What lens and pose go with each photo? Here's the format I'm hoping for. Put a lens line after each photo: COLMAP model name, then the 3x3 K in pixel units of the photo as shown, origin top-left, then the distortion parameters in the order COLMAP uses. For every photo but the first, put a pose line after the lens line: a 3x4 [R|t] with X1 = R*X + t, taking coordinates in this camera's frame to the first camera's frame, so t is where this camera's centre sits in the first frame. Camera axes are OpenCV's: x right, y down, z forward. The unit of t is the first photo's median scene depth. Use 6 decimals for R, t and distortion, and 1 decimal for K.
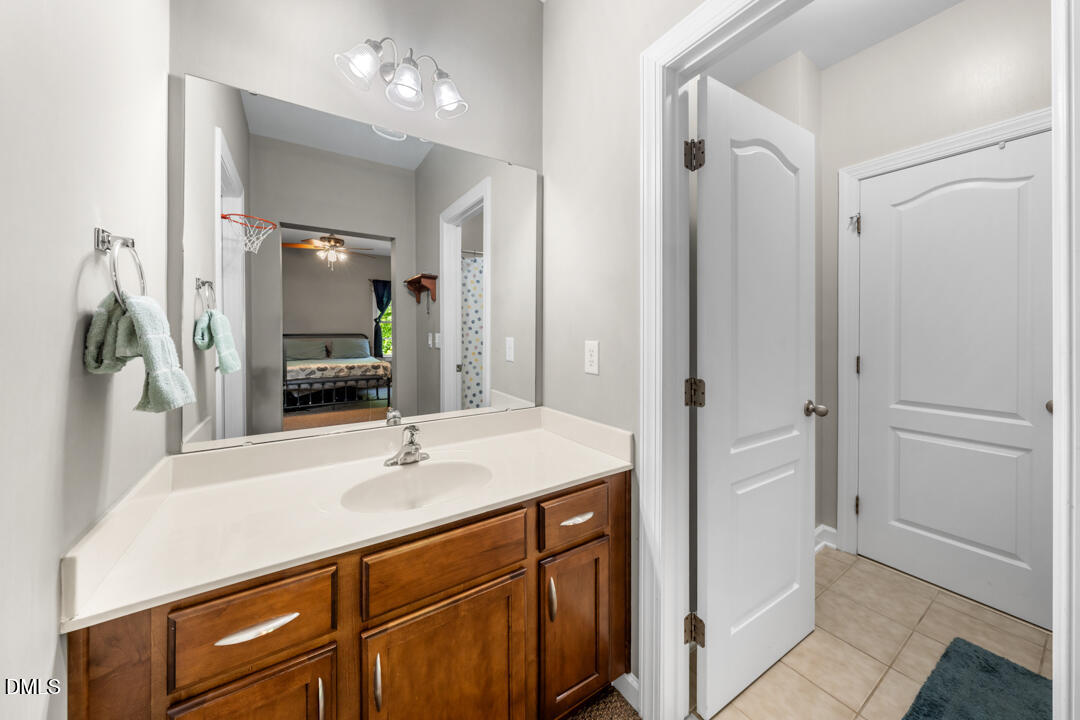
lens RADIAL K [[374.8, 0, 542.2], [0, 374.8, 333.4], [0, 0, 1]] dist [-0.001514, -0.000092]
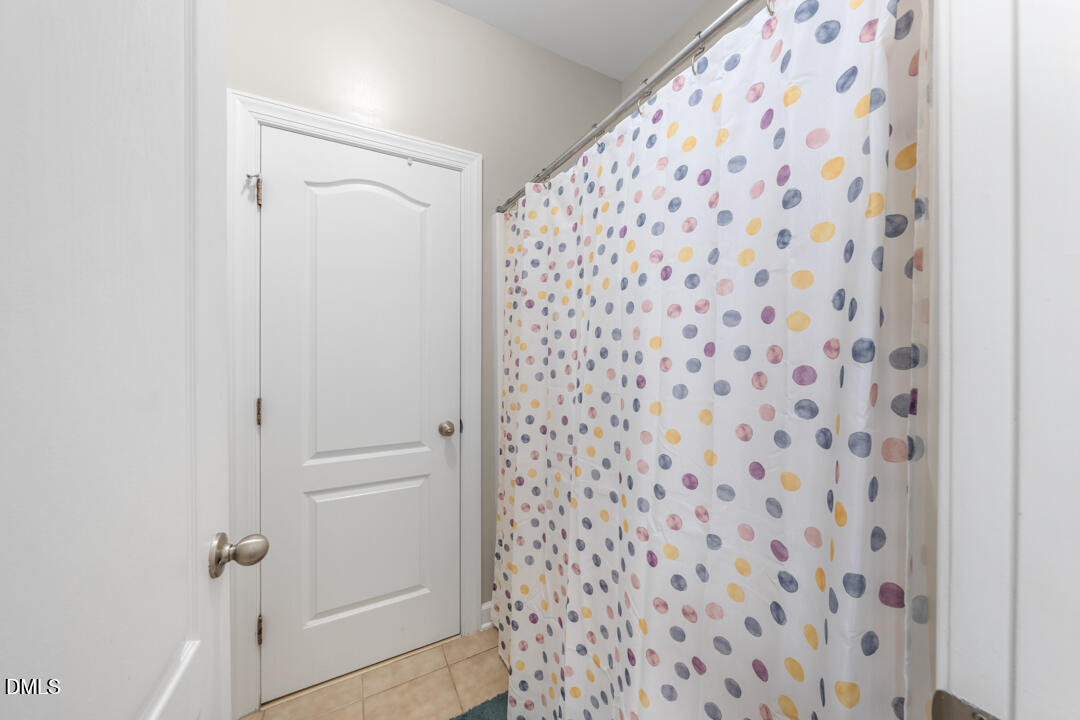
lens RADIAL K [[367.9, 0, 545.6], [0, 367.9, 354.3], [0, 0, 1]] dist [-0.002709, -0.000117]
pose [[0.084658, -0.000926, 0.996410, 0.264308], [0.011109, 0.999938, -0.000015, -0.009246], [-0.996348, 0.011070, 0.084663, 0.465812]]
